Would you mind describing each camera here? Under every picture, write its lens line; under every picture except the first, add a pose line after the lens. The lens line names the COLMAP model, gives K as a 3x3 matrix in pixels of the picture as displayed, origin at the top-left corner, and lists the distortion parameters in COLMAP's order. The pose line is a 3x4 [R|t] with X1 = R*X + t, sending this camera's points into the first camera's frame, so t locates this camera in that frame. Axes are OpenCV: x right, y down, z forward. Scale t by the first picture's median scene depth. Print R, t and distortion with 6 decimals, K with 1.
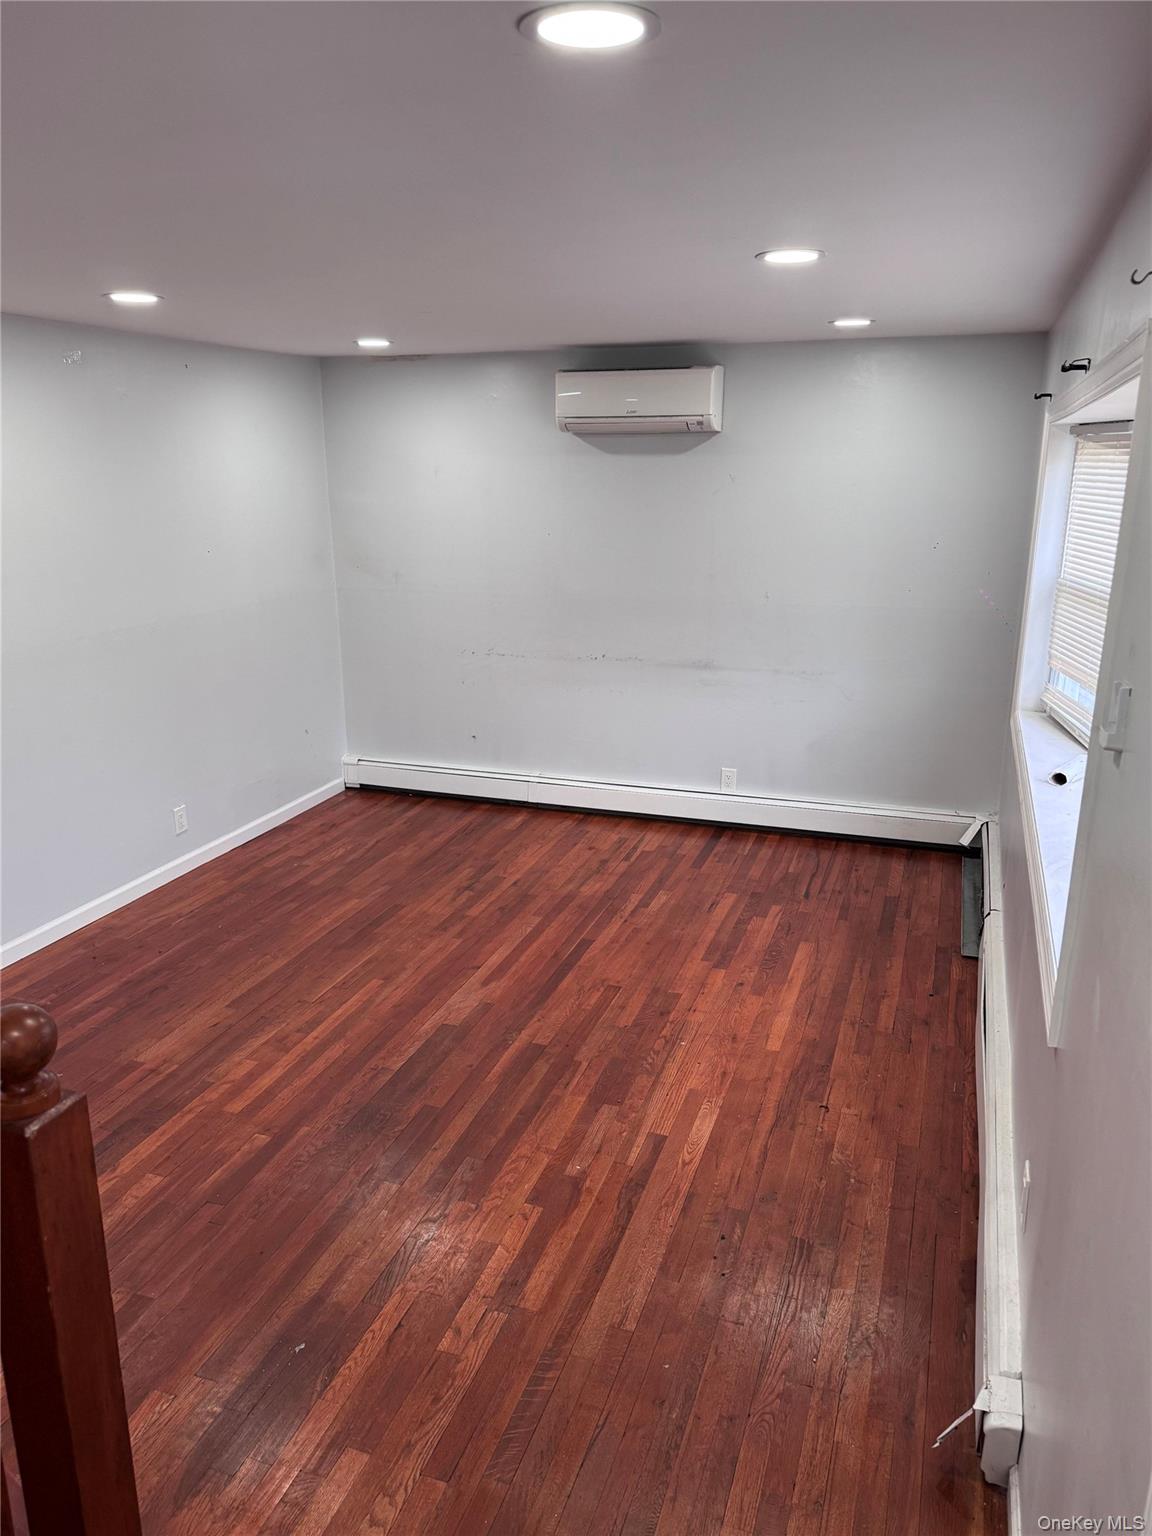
lens RADIAL K [[1082.9, 0, 576.0], [0, 1082.9, 768.0], [0, 0, 1]] dist [0.128244, -0.223549]
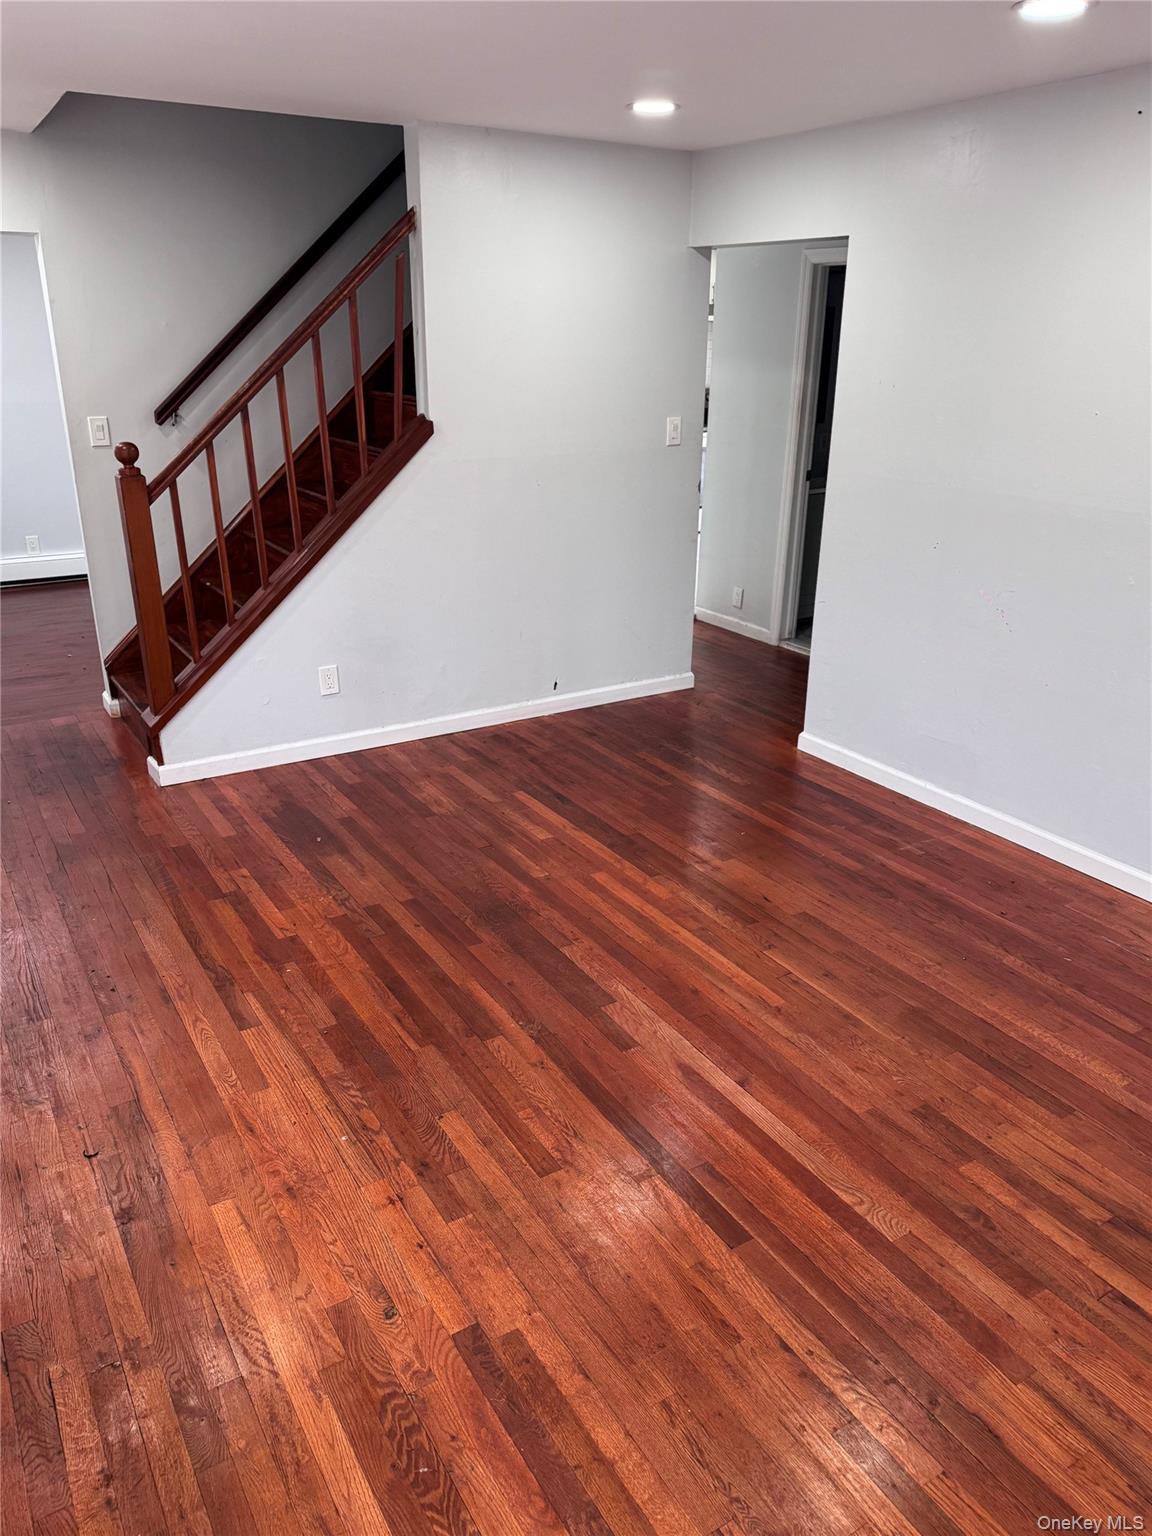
lens RADIAL K [[1082.9, 0, 576.0], [0, 1082.9, 768.0], [0, 0, 1]] dist [0.128244, -0.223549]
pose [[-0.625135, 0.282777, -0.727491, 0.465002], [-0.215856, 0.833076, 0.509304, -0.331414], [0.750075, 0.475417, -0.459746, 1.400196]]
